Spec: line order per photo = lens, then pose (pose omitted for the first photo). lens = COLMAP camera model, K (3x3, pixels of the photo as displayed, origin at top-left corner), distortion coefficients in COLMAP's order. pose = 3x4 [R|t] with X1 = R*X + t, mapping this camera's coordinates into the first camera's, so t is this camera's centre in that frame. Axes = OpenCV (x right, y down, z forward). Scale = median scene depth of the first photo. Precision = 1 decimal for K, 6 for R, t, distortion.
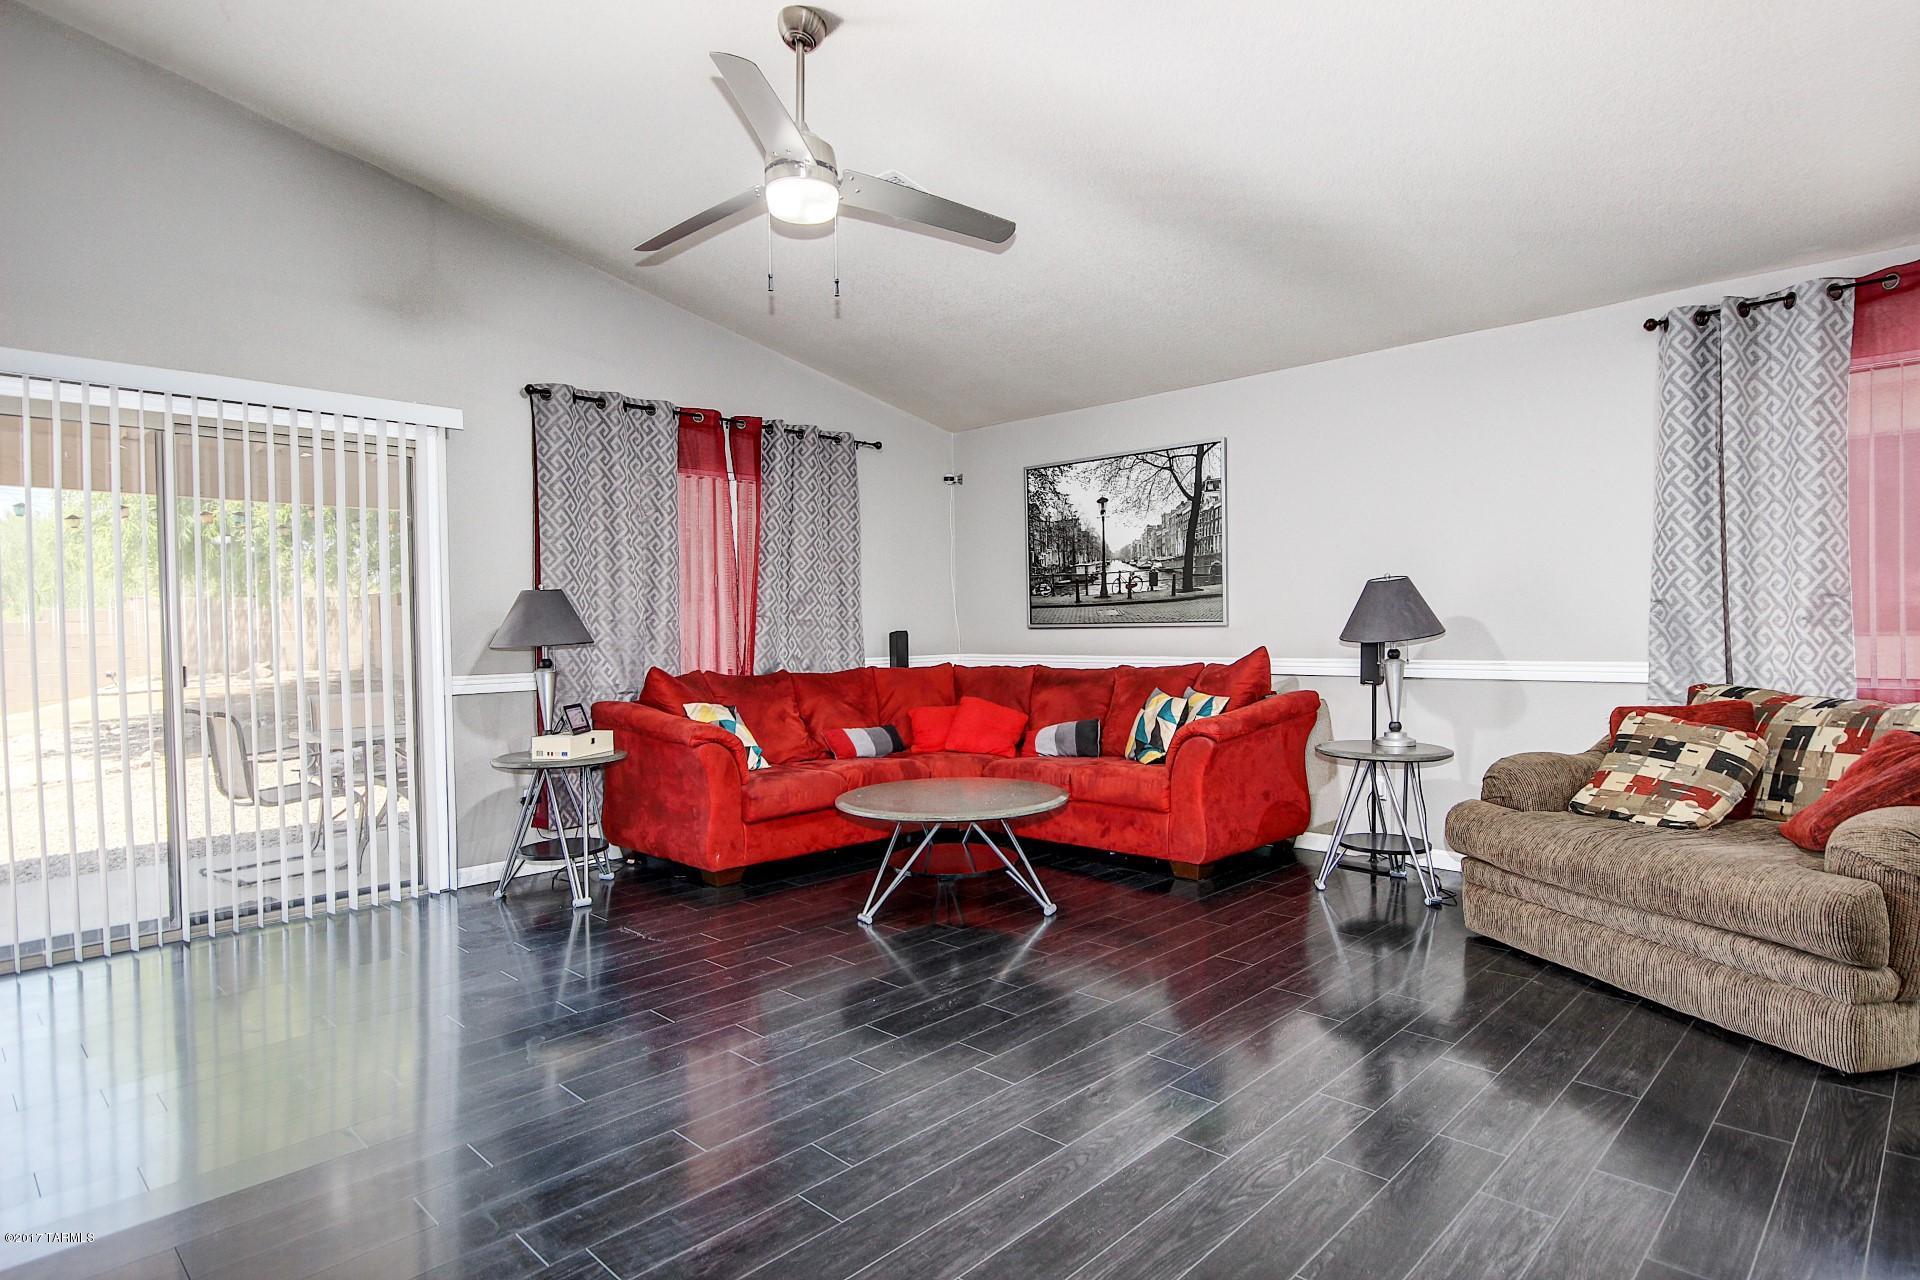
lens RADIAL K [[1036.9, 0, 992.7], [0, 1036.9, 636.0], [0, 0, 1]] dist [0.002348, 0.005006]
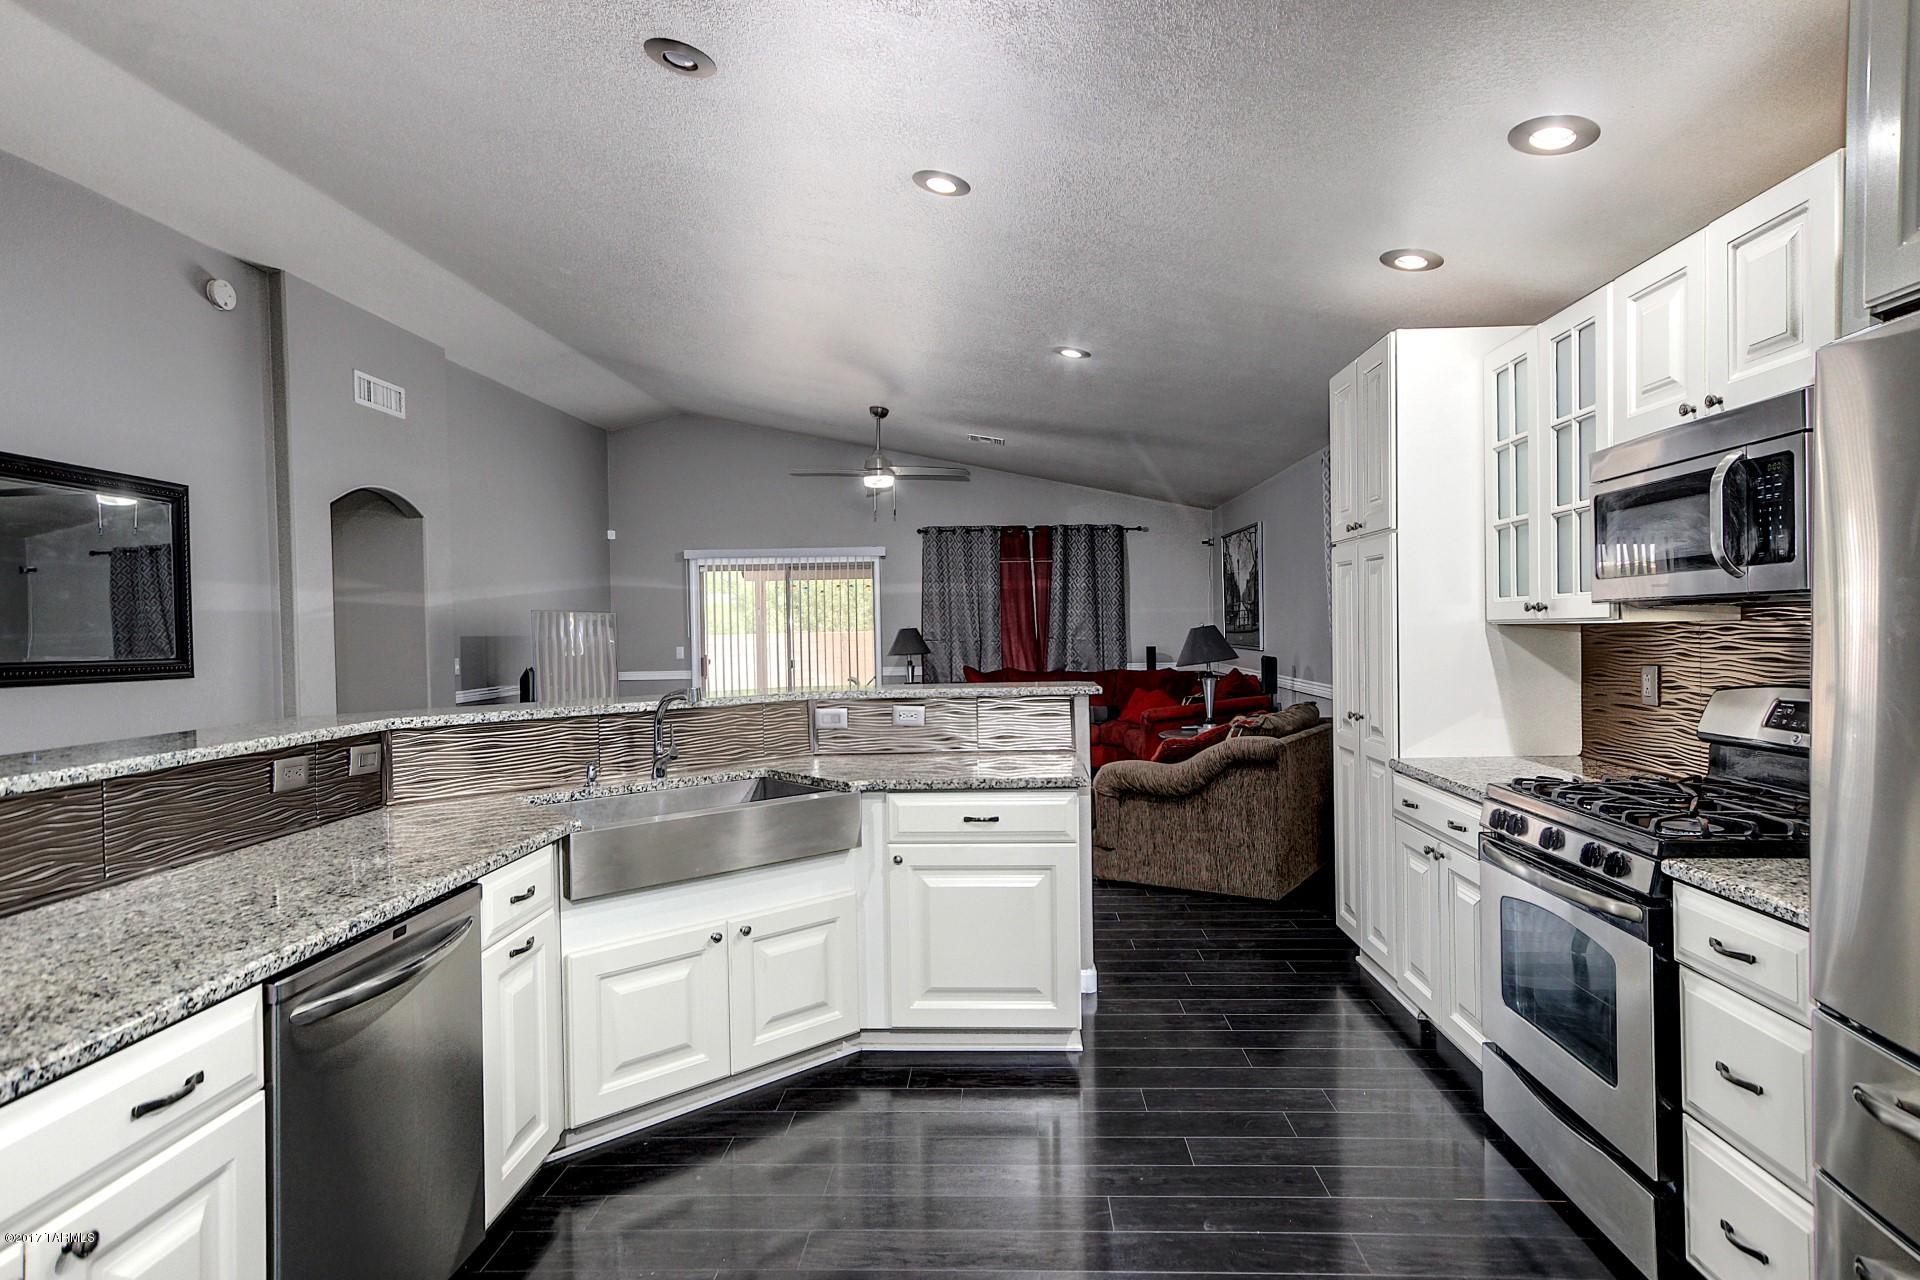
lens RADIAL K [[1036.9, 0, 968.6], [0, 1036.9, 643.0], [0, 0, 1]] dist [0.002348, 0.005006]
pose [[0.657997, 0.007223, -0.752986, 1.178259], [-0.000466, 0.999958, 0.009185, -0.032594], [0.753020, -0.005692, 0.657973, -0.291320]]
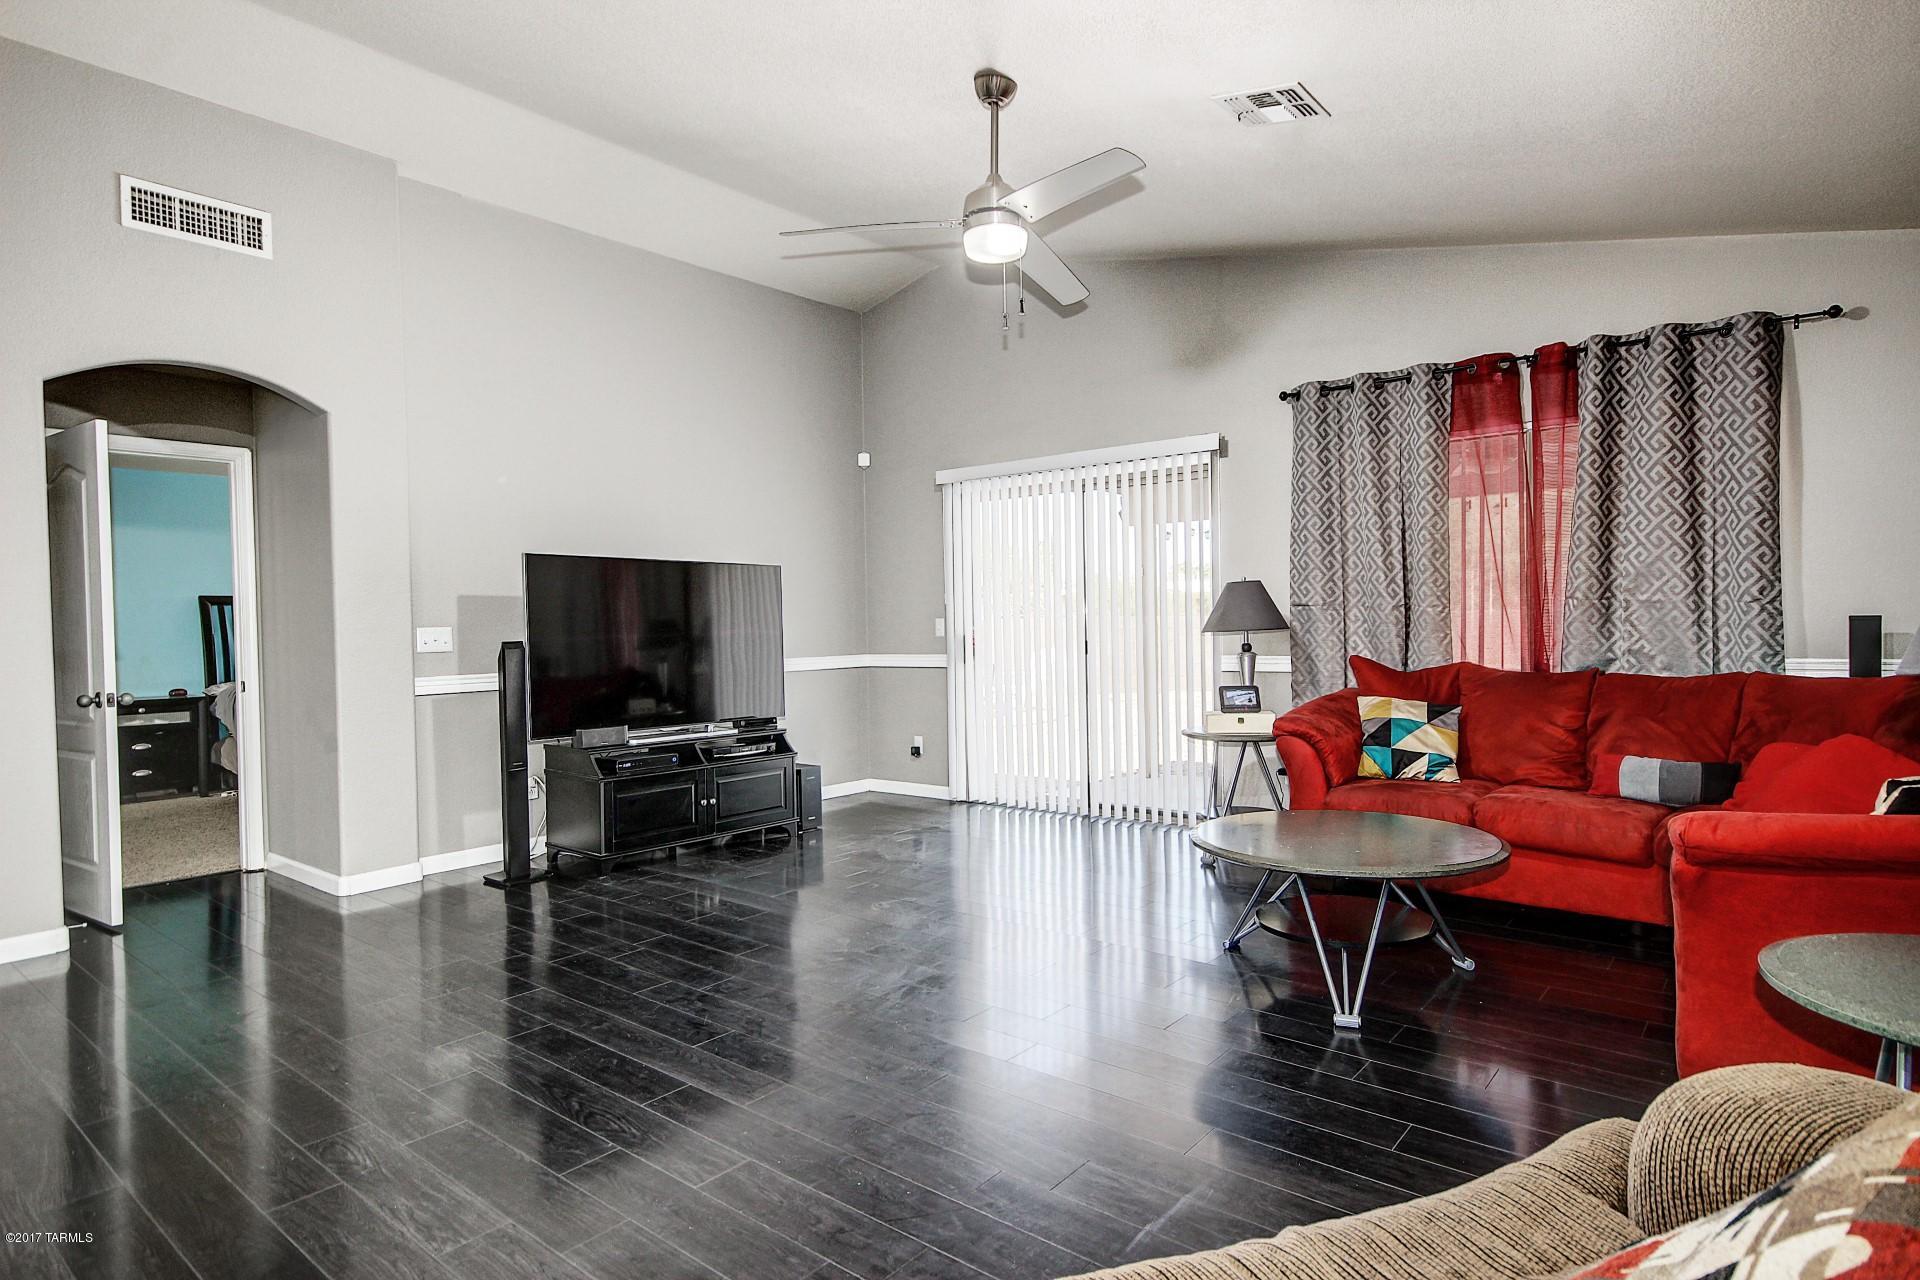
lens RADIAL K [[1036.9, 0, 959.8], [0, 1036.9, 640.7], [0, 0, 1]] dist [0.002348, 0.005006]
pose [[0.078867, 0.017540, -0.996731, 0.610212], [-0.001829, 0.999846, 0.017450, 0.000312], [0.996884, 0.000447, 0.078887, 0.574886]]
